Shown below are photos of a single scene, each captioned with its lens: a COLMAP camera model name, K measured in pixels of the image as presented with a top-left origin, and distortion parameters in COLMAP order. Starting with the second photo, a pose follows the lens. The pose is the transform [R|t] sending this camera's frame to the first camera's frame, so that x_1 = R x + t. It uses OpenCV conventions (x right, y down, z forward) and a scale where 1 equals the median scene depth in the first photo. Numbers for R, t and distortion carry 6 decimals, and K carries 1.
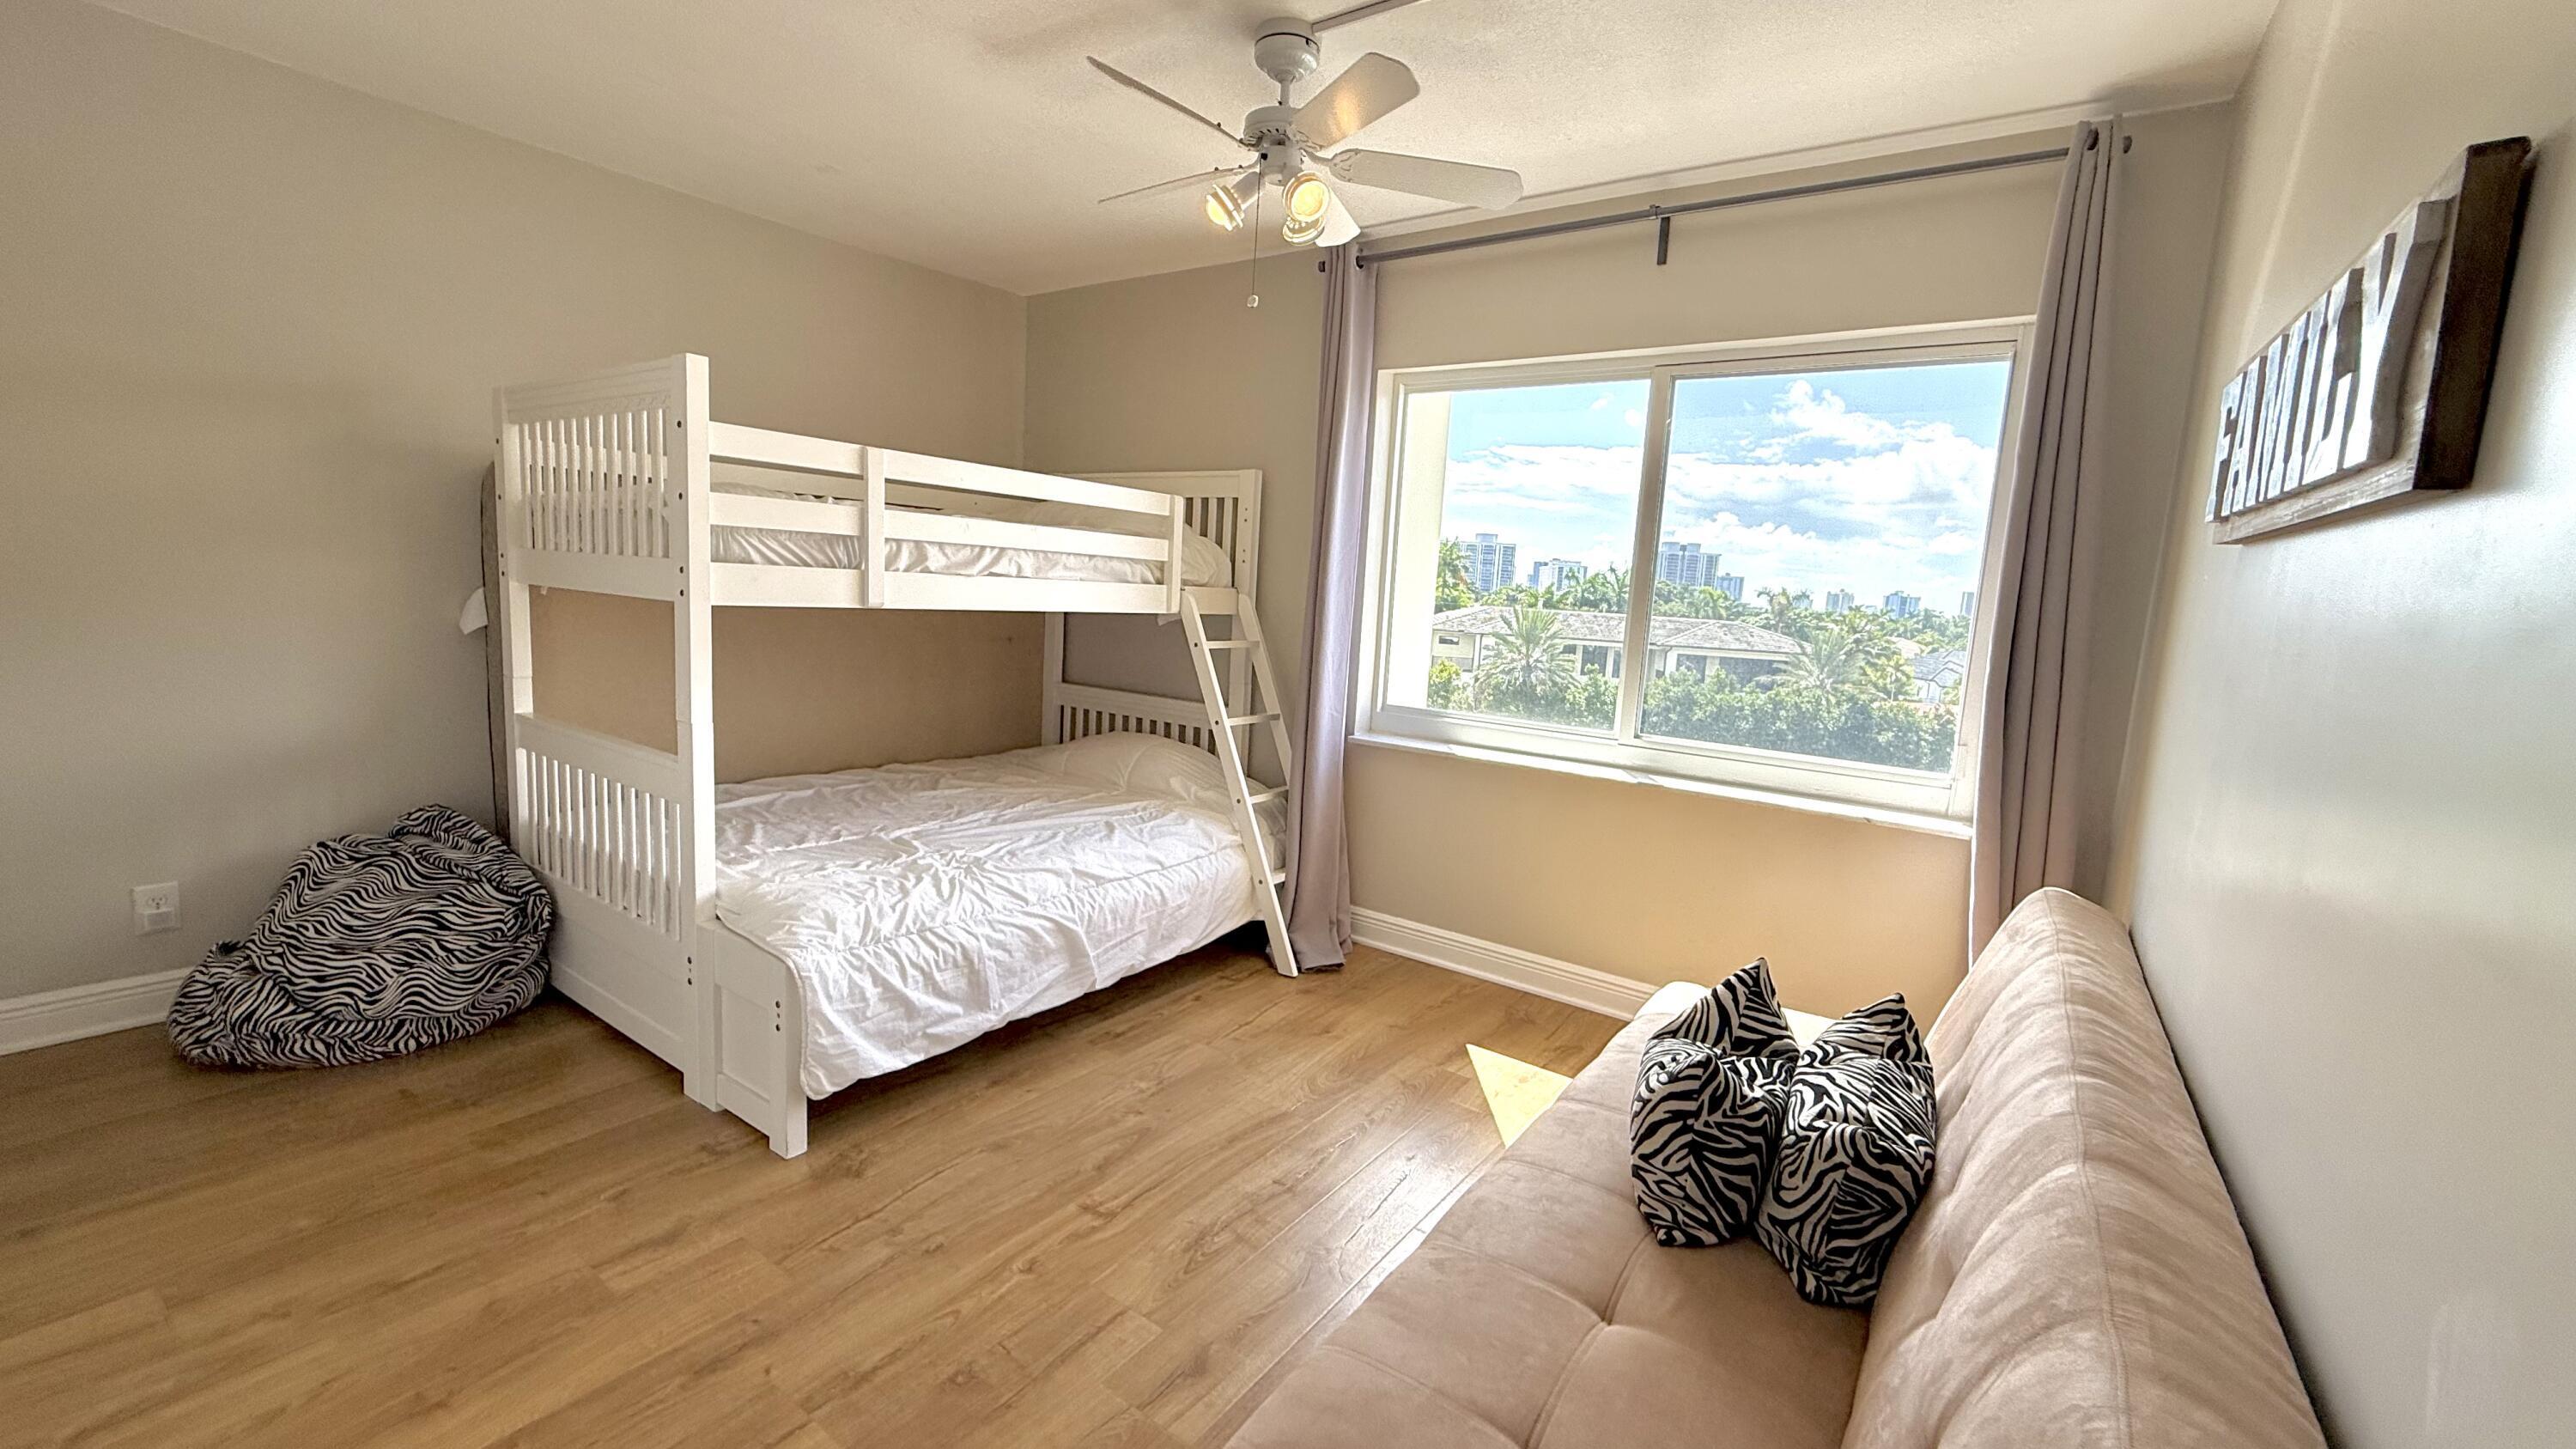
lens RADIAL K [[1031.5, 0, 1286.1], [0, 1031.5, 730.4], [0, 0, 1]] dist [-0.000835, 0.000366]
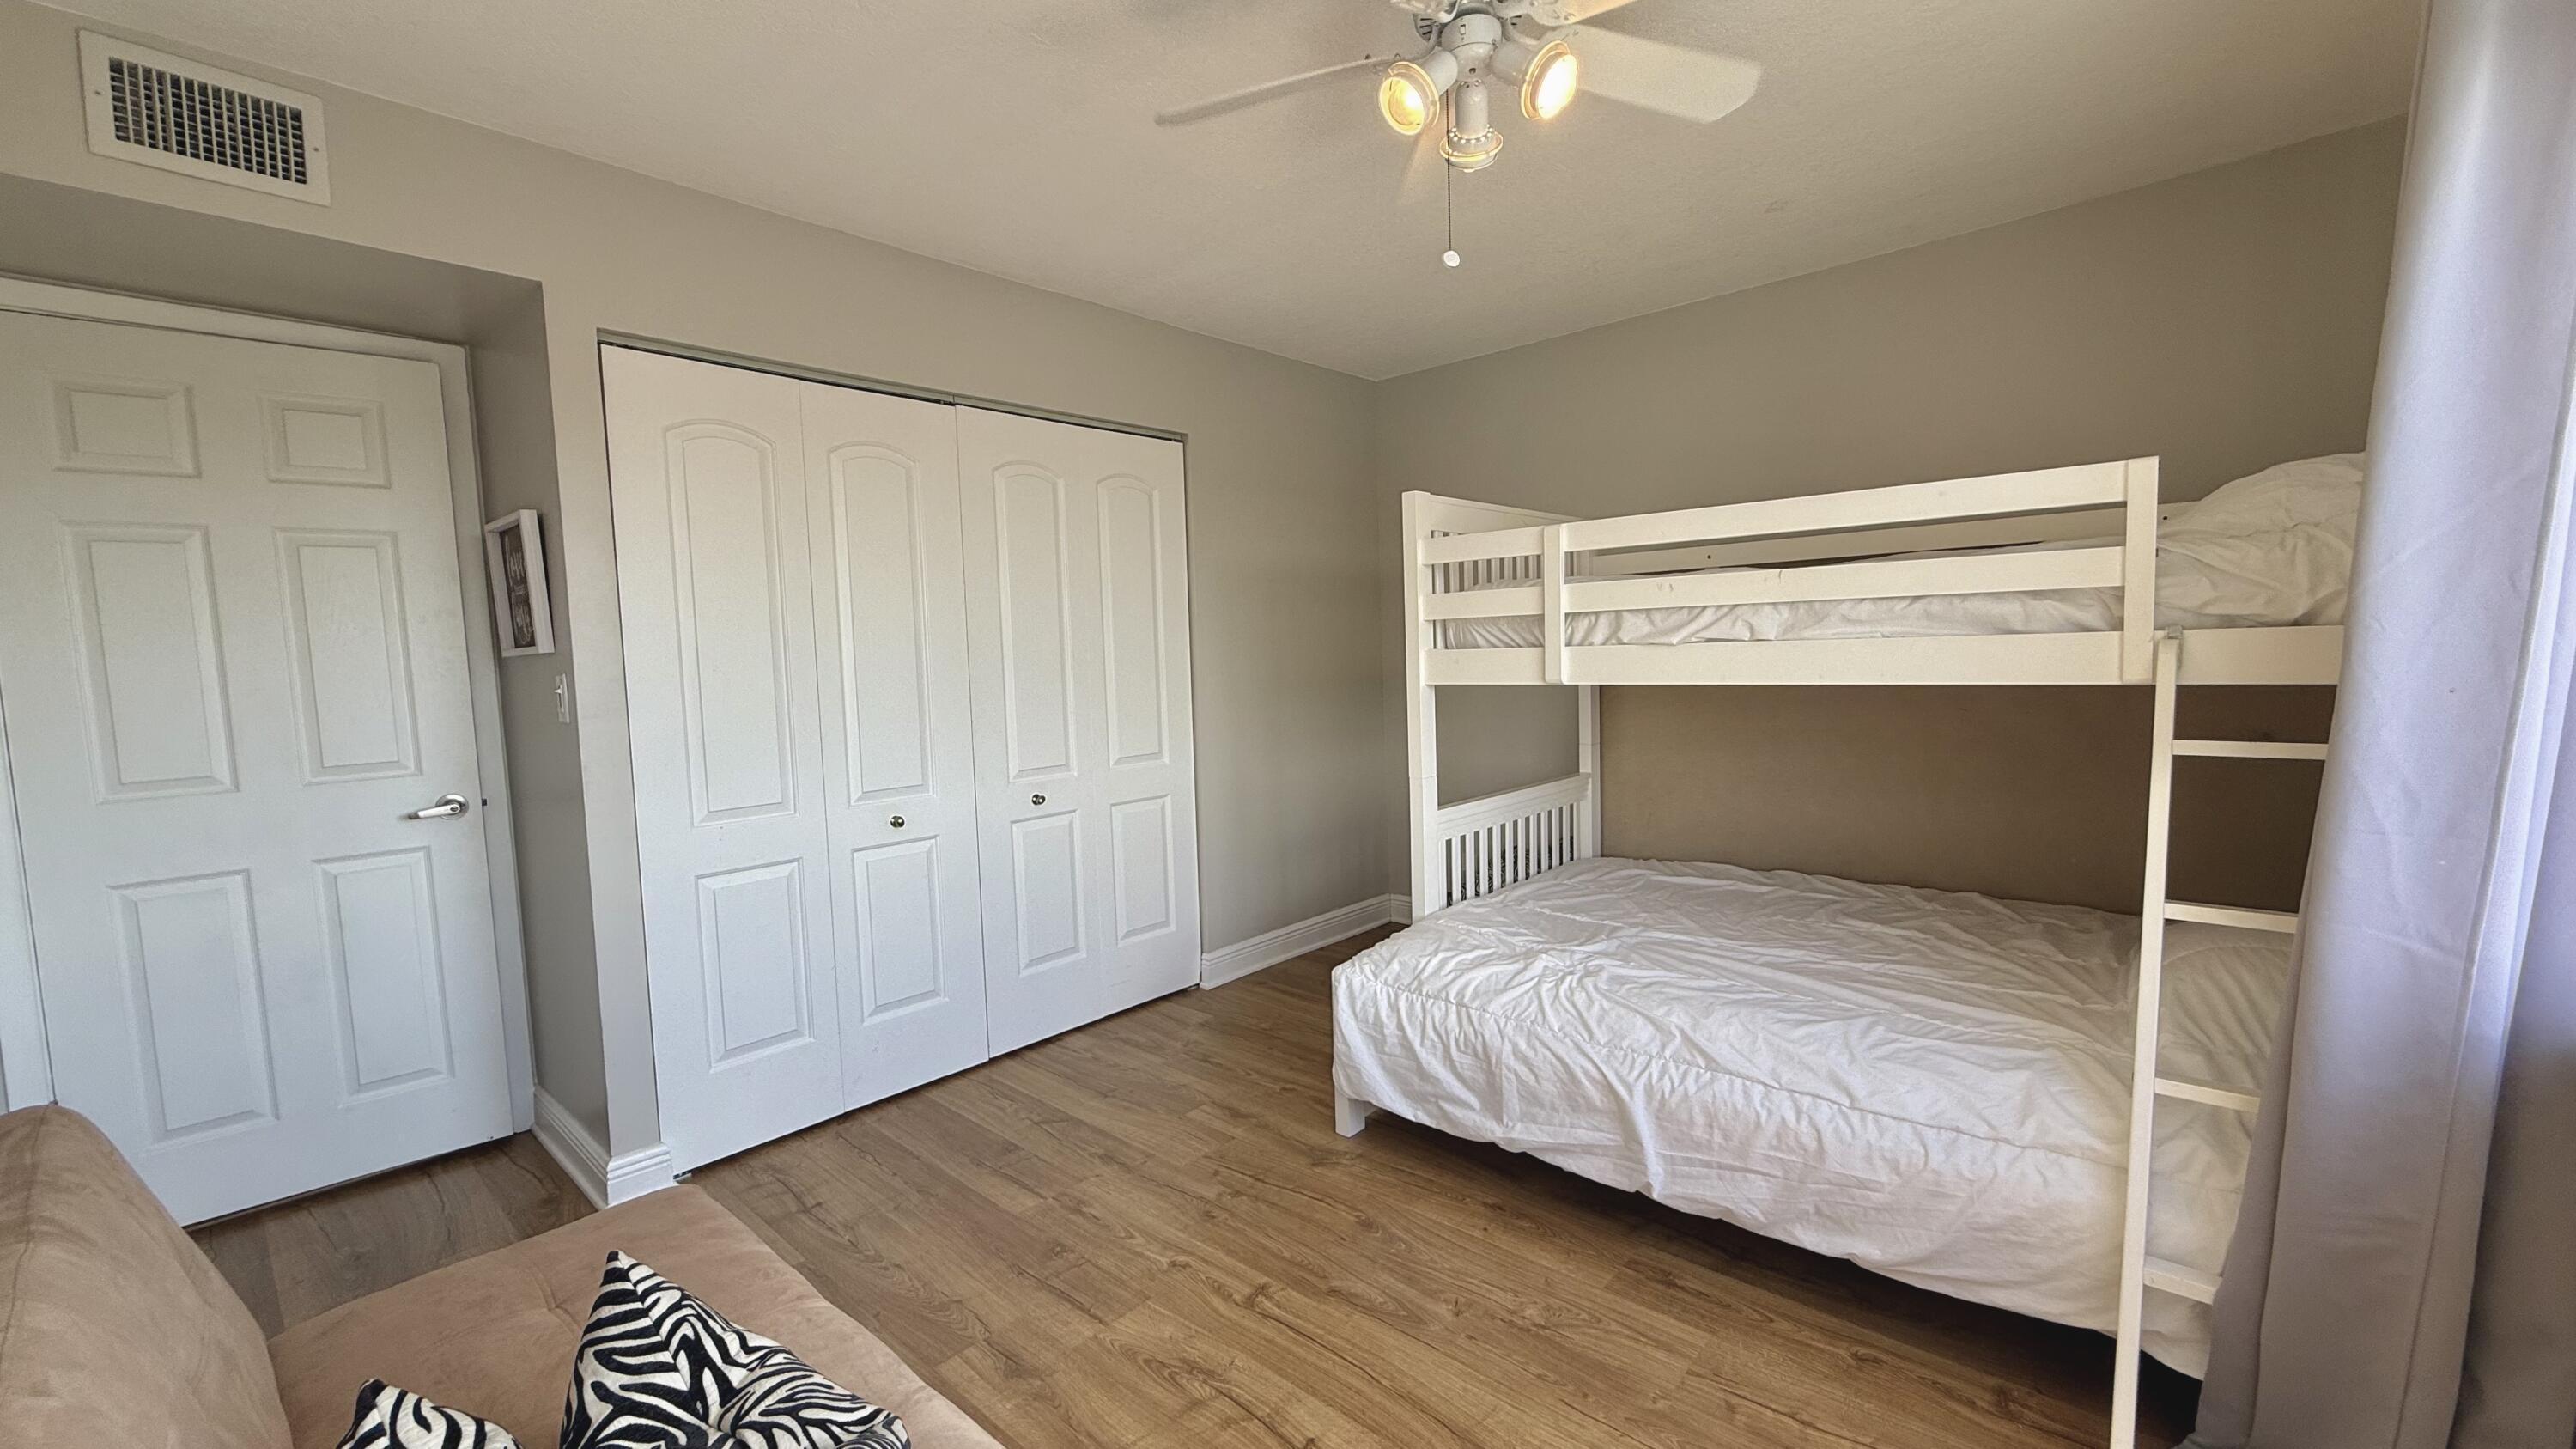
lens RADIAL K [[1031.5, 0, 1281.8], [0, 1031.5, 730.8], [0, 0, 1]] dist [-0.000835, 0.000366]
pose [[-0.116925, 0.024326, -0.992843, 0.601077], [-0.113908, 0.992774, 0.037739, -0.080191], [0.986587, 0.117505, -0.113309, 0.839479]]
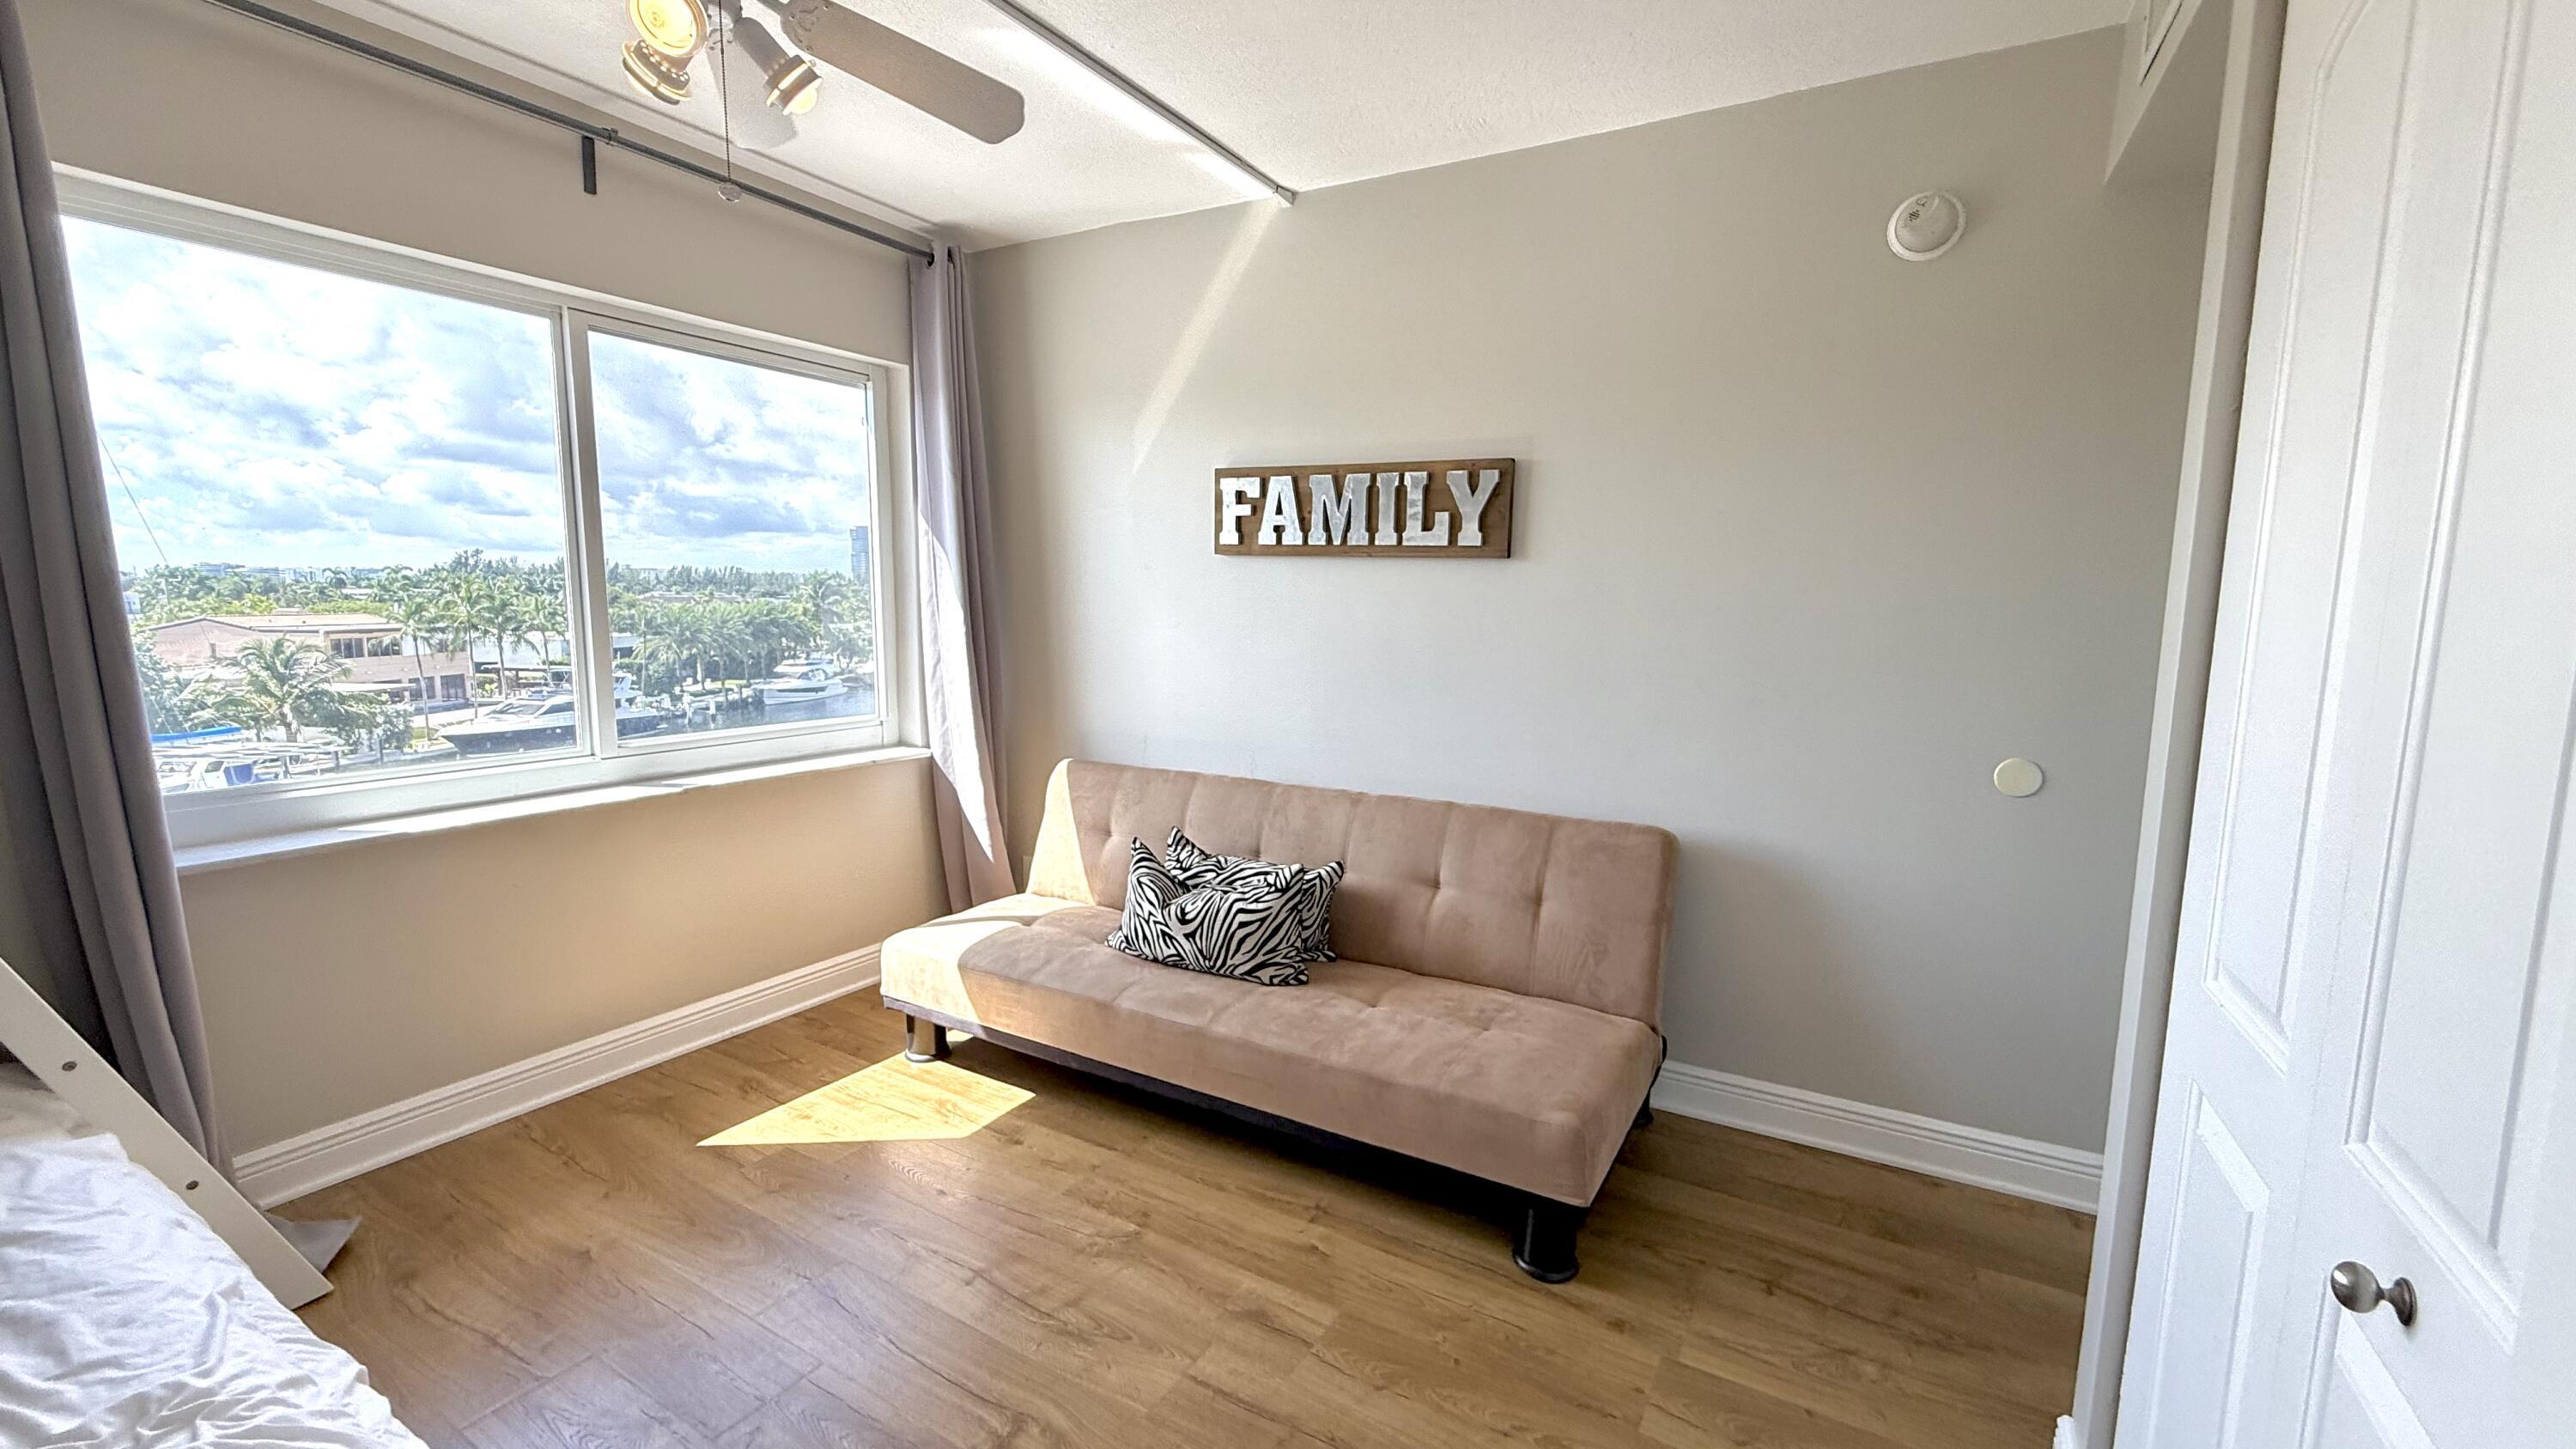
lens RADIAL K [[1031.5, 0, 1294.9], [0, 1031.5, 728.0], [0, 0, 1]] dist [-0.000835, 0.000366]
pose [[-0.090186, -0.186935, 0.978224, -0.669297], [0.122379, 0.972702, 0.197163, -0.132421], [-0.988377, 0.137496, -0.064847, 0.601382]]
